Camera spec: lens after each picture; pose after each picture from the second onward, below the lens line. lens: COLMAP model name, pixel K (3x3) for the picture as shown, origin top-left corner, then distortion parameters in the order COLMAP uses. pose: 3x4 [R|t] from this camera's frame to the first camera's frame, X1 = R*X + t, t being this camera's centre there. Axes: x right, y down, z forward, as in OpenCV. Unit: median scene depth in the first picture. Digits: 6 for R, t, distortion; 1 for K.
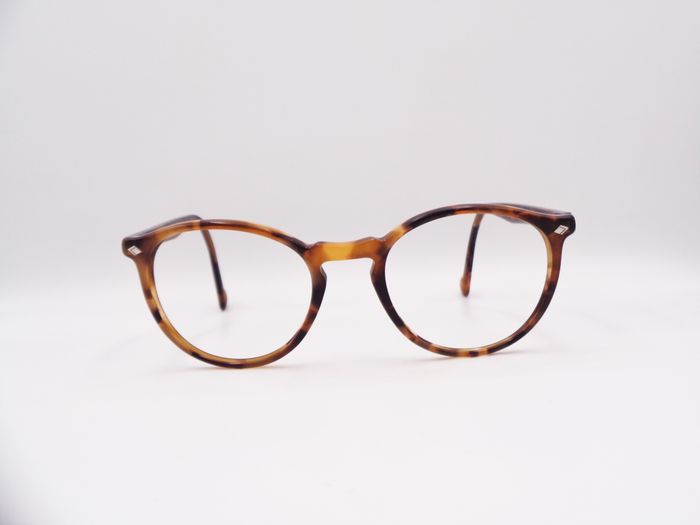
lens RADIAL K [[845.4, 0, 350.0], [0, 845.4, 262.5], [0, 0, 1]] dist [-0.004878, -0.001772]
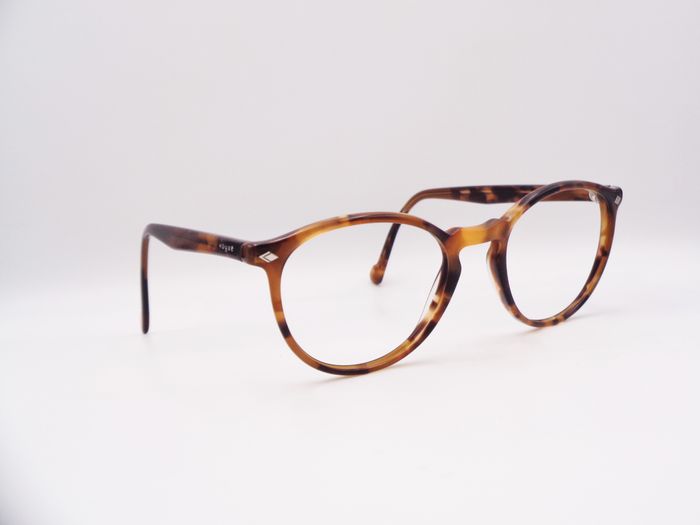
lens RADIAL K [[845.4, 0, 350.0], [0, 845.4, 262.5], [0, 0, 1]] dist [-0.004878, -0.001772]
pose [[0.842924, -0.103149, 0.528053, -0.640467], [0.109030, 0.993835, 0.020092, -0.016966], [-0.526870, 0.040638, 0.848974, 0.226271]]
